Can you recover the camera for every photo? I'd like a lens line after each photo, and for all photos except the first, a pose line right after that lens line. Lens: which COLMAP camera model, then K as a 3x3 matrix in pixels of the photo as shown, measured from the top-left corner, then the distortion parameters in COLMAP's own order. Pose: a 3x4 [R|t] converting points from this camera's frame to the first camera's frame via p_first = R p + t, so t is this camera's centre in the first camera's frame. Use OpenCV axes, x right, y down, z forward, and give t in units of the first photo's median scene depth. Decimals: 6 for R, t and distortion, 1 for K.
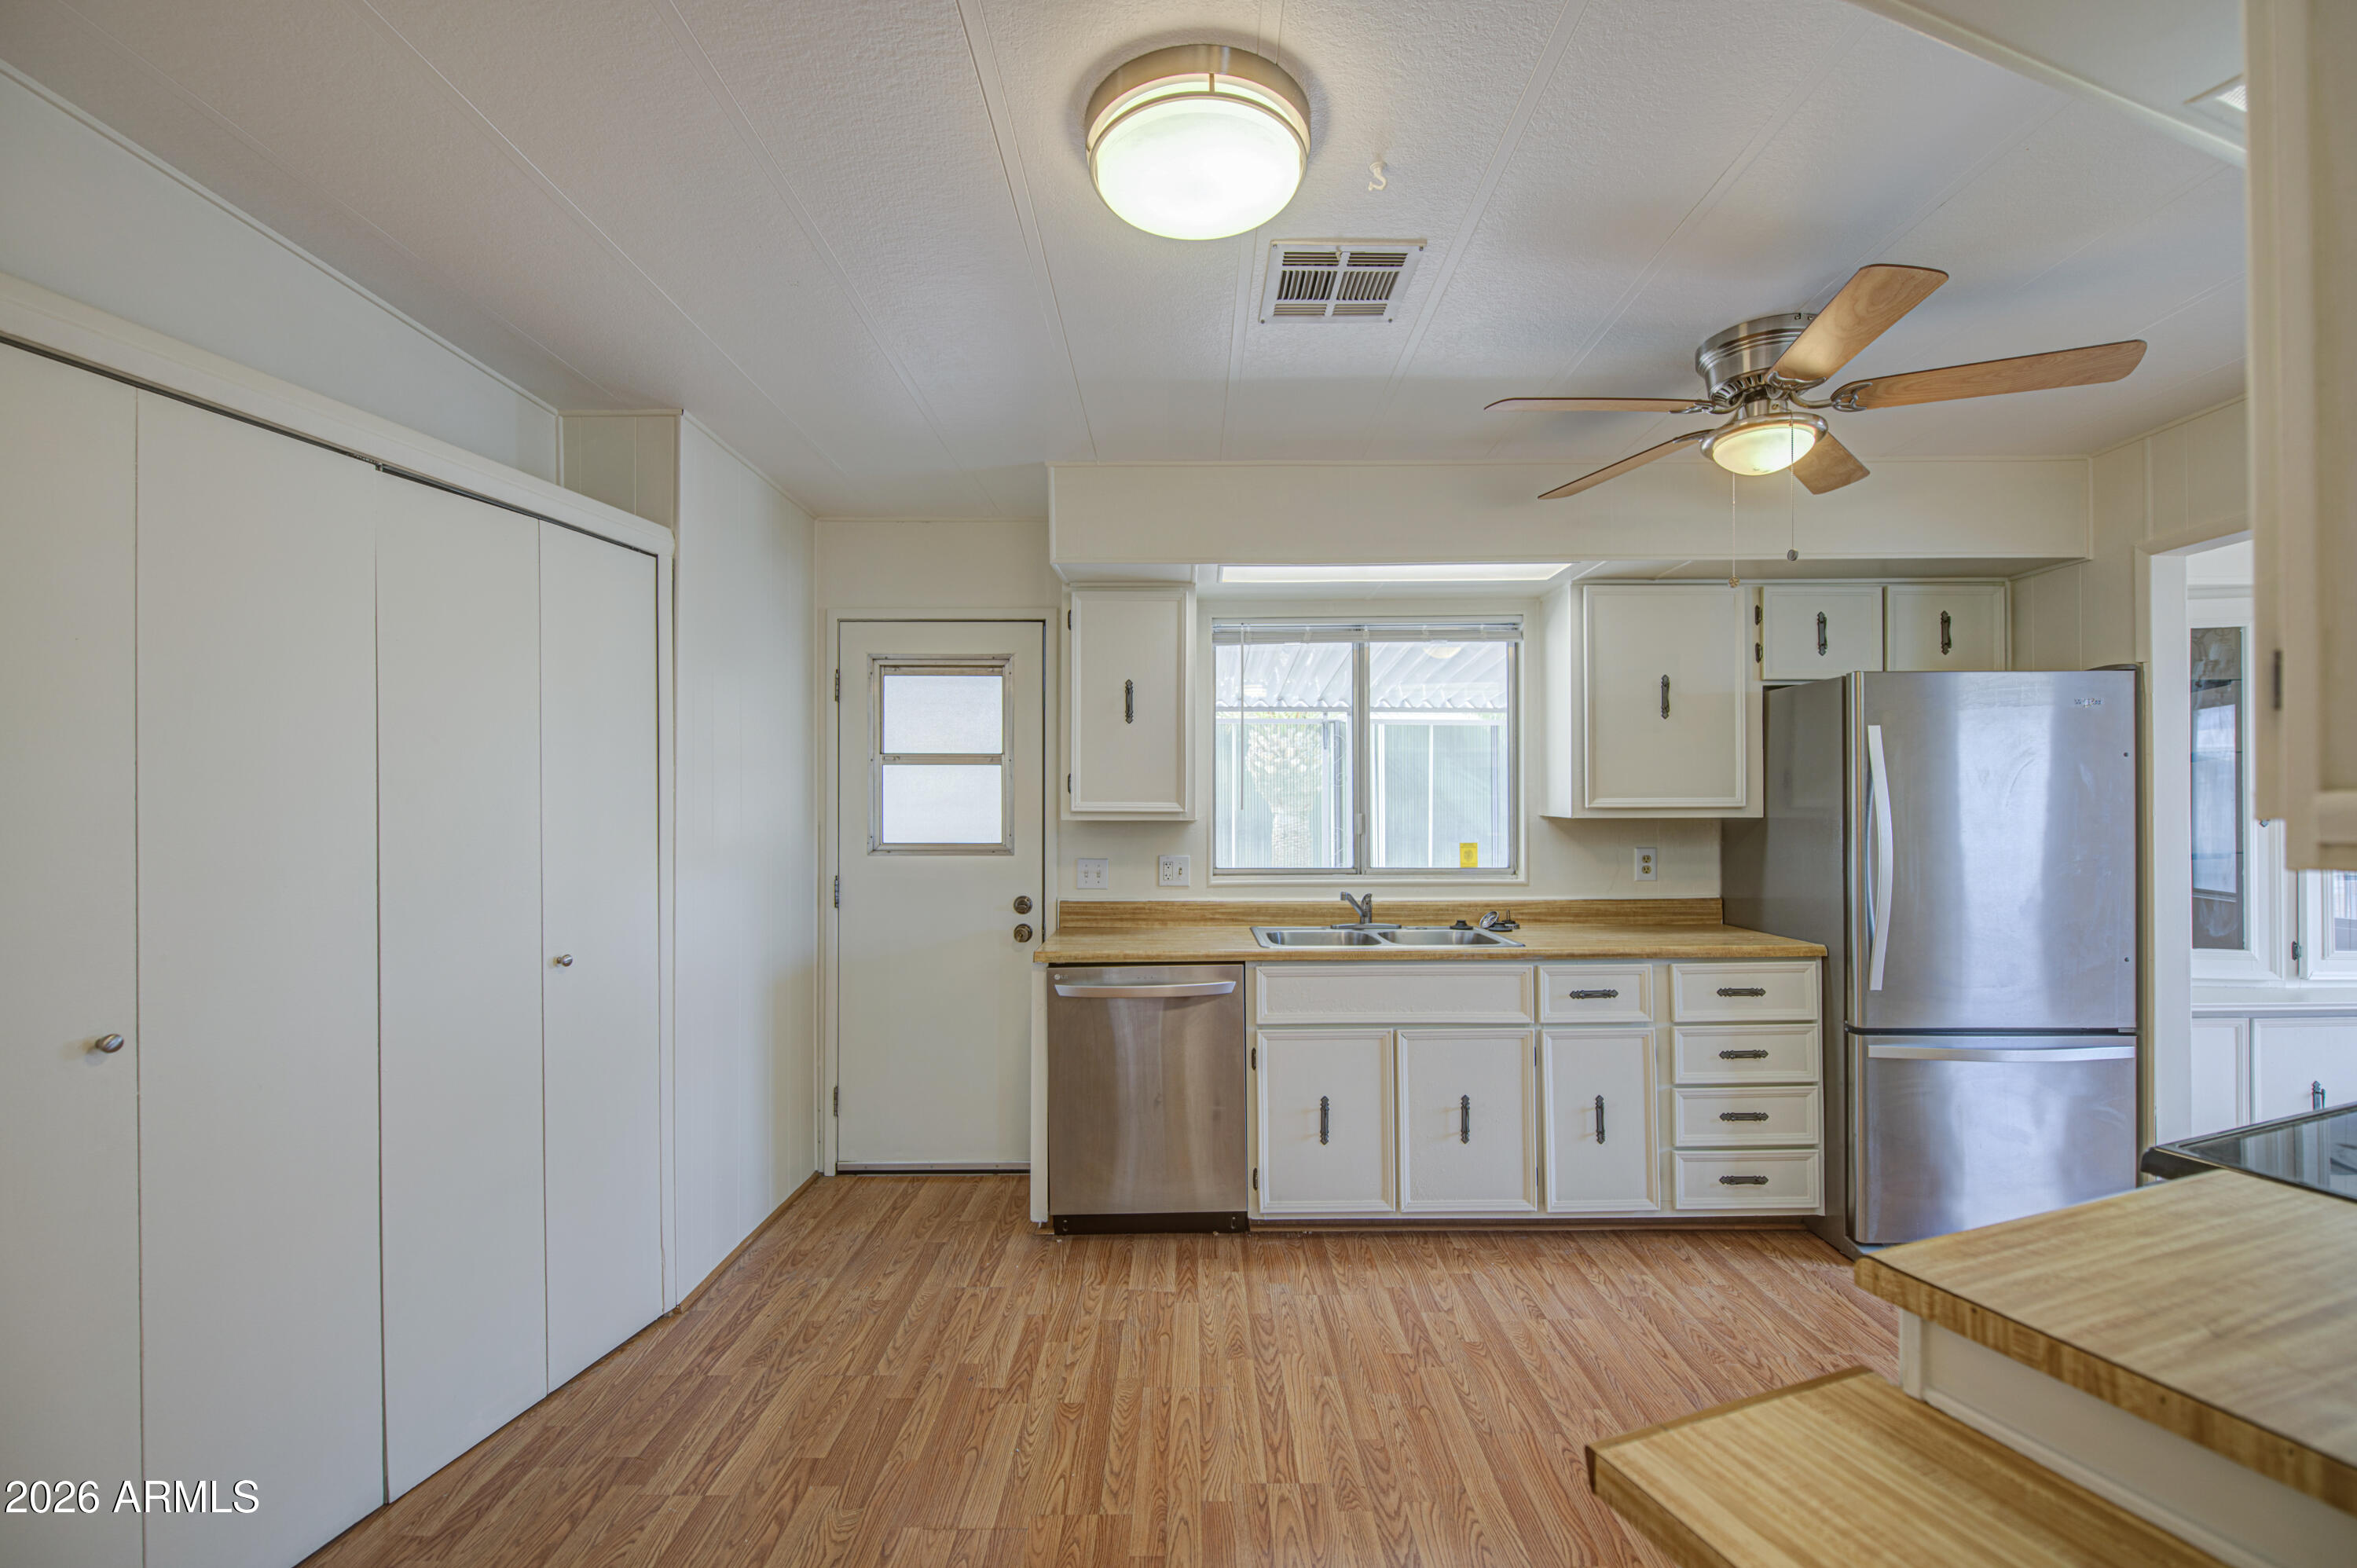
lens RADIAL K [[982.0, 0, 1190.6], [0, 982.0, 798.3], [0, 0, 1]] dist [0.001070, -0.006445]
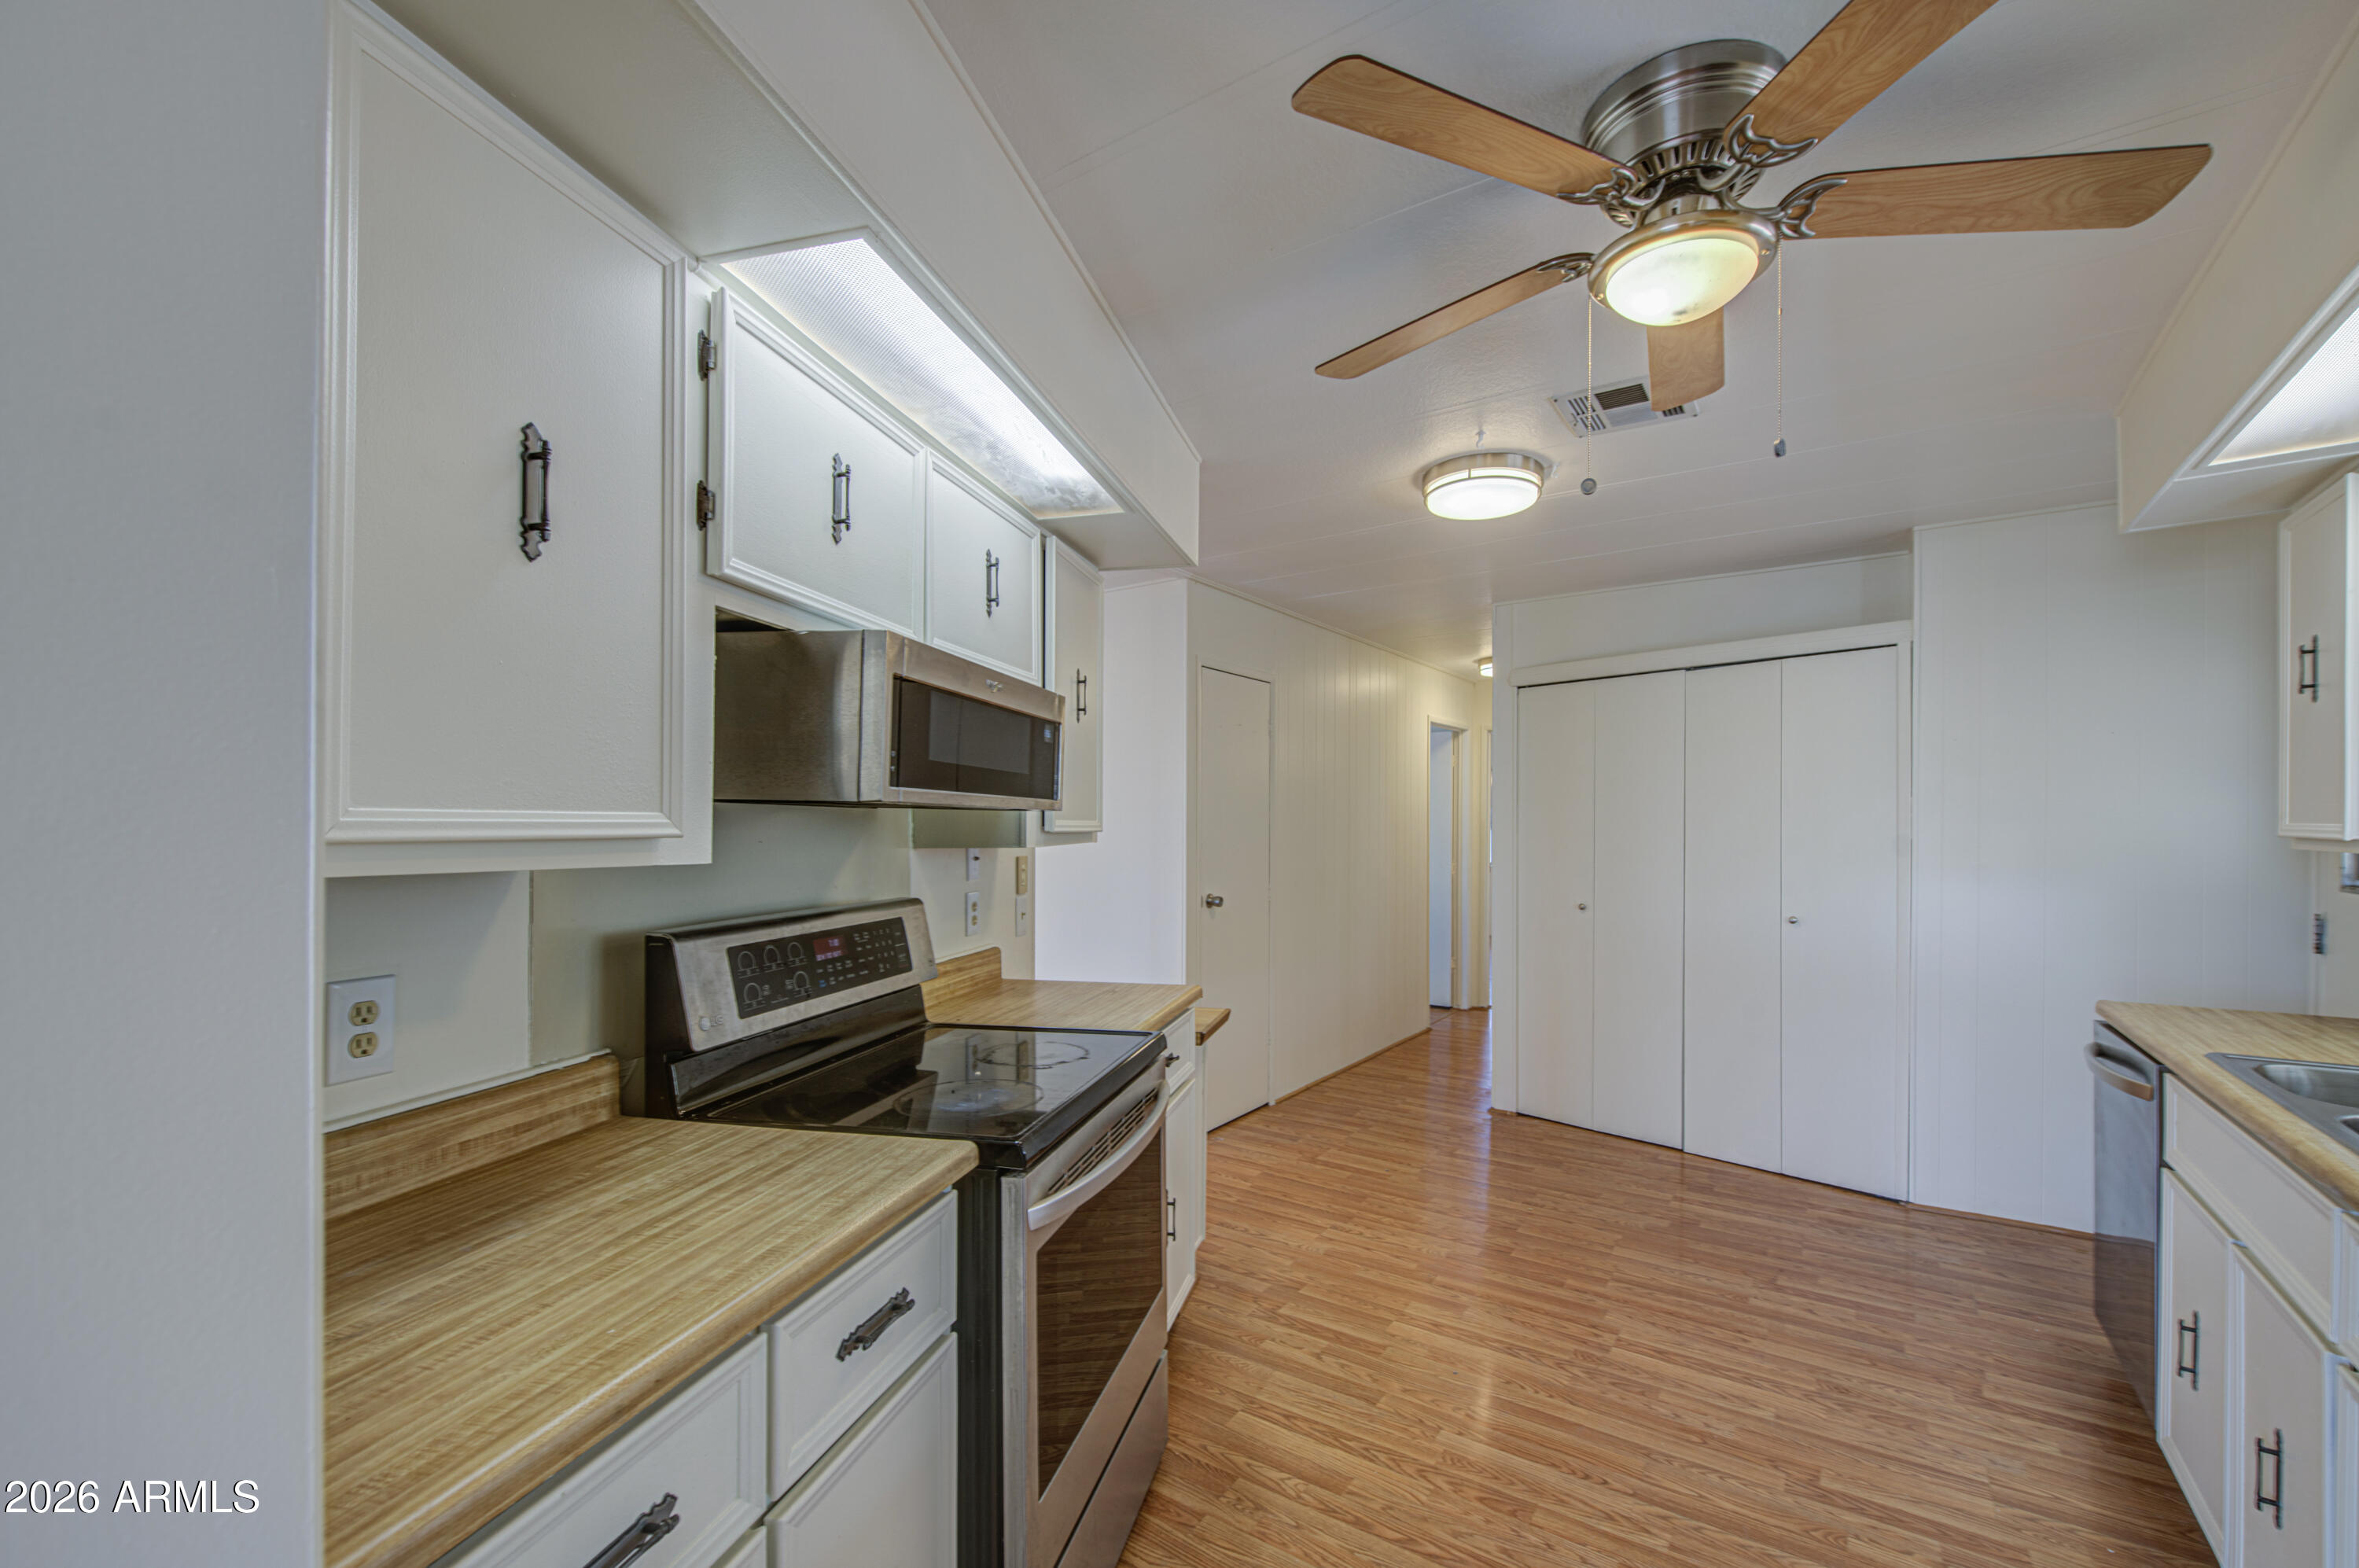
lens RADIAL K [[963.3, 0, 1199.5], [0, 963.3, 841.1], [0, 0, 1]] dist [0.001819, -0.004090]
pose [[-0.560226, 0.014849, -0.828207, 0.957815], [0.008498, 0.999890, 0.012179, 0.002097], [0.828296, -0.000216, -0.560291, 0.819835]]
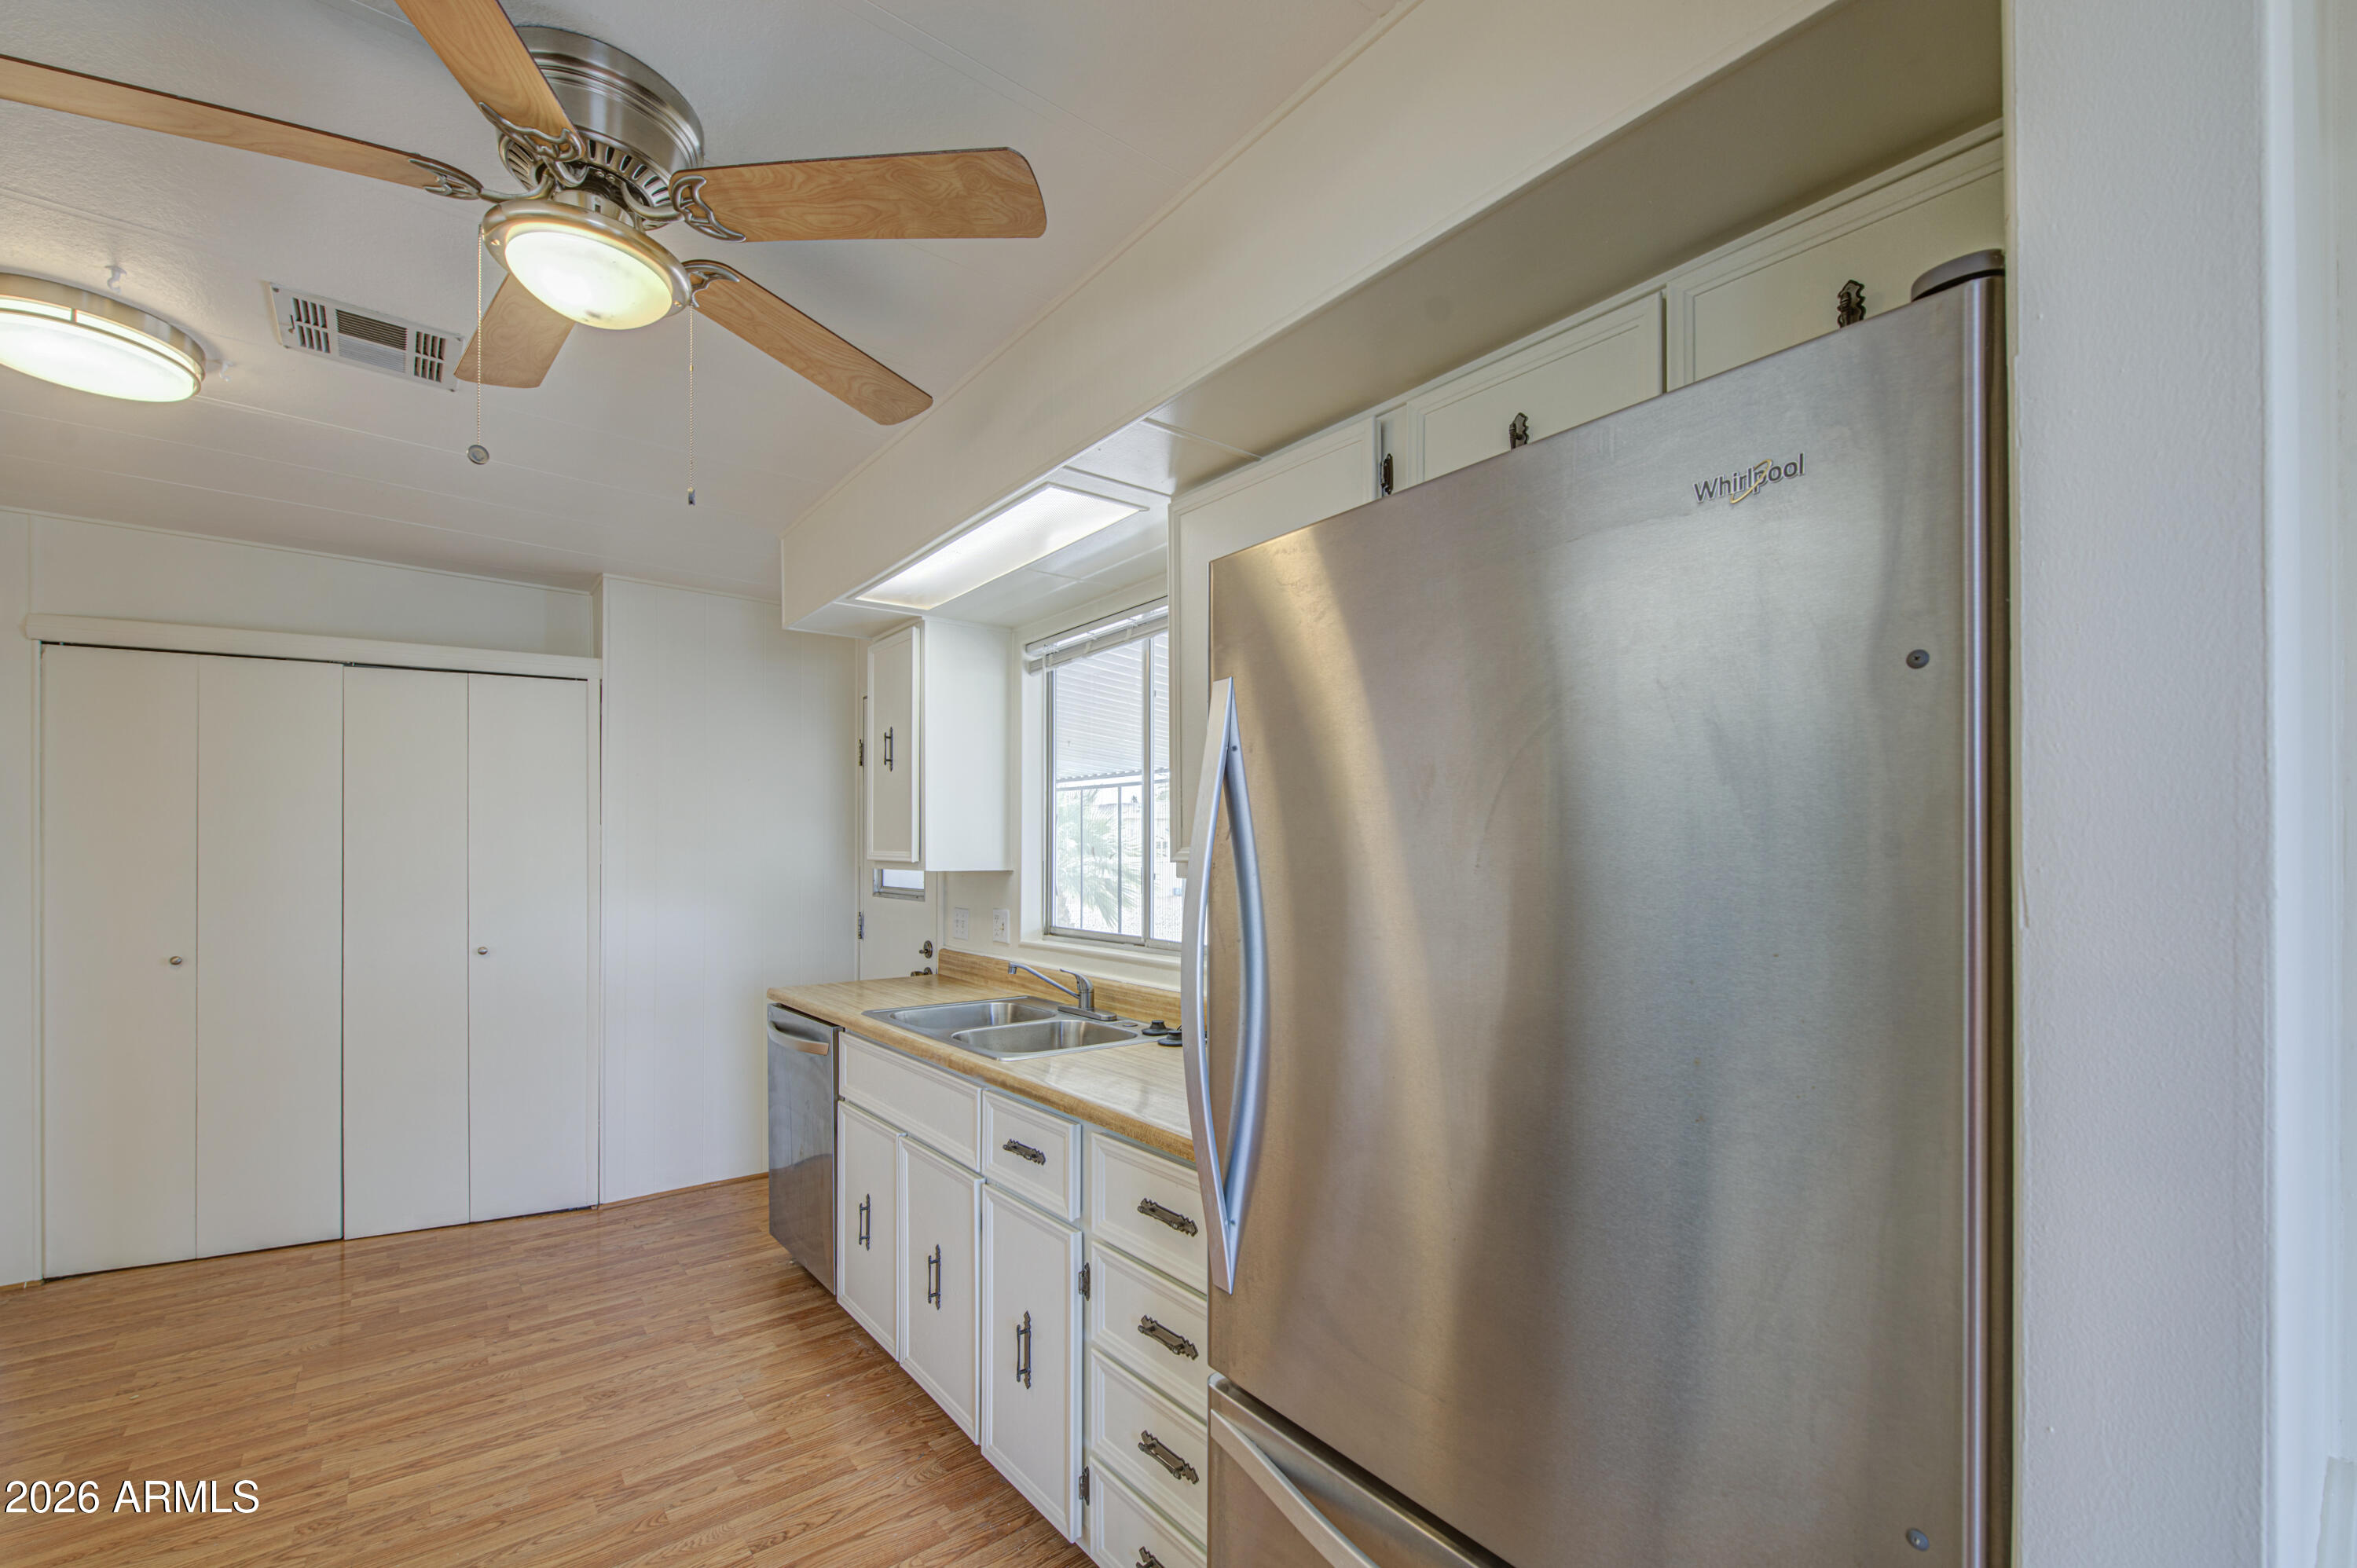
lens RADIAL K [[975.9, 0, 1178.2], [0, 975.9, 859.4], [0, 0, 1]] dist [0.001564, -0.003130]
pose [[0.623700, 0.007747, -0.781626, 0.963173], [0.001221, 0.999940, 0.010884, 0.002806], [0.781663, -0.007743, 0.623653, 0.681351]]
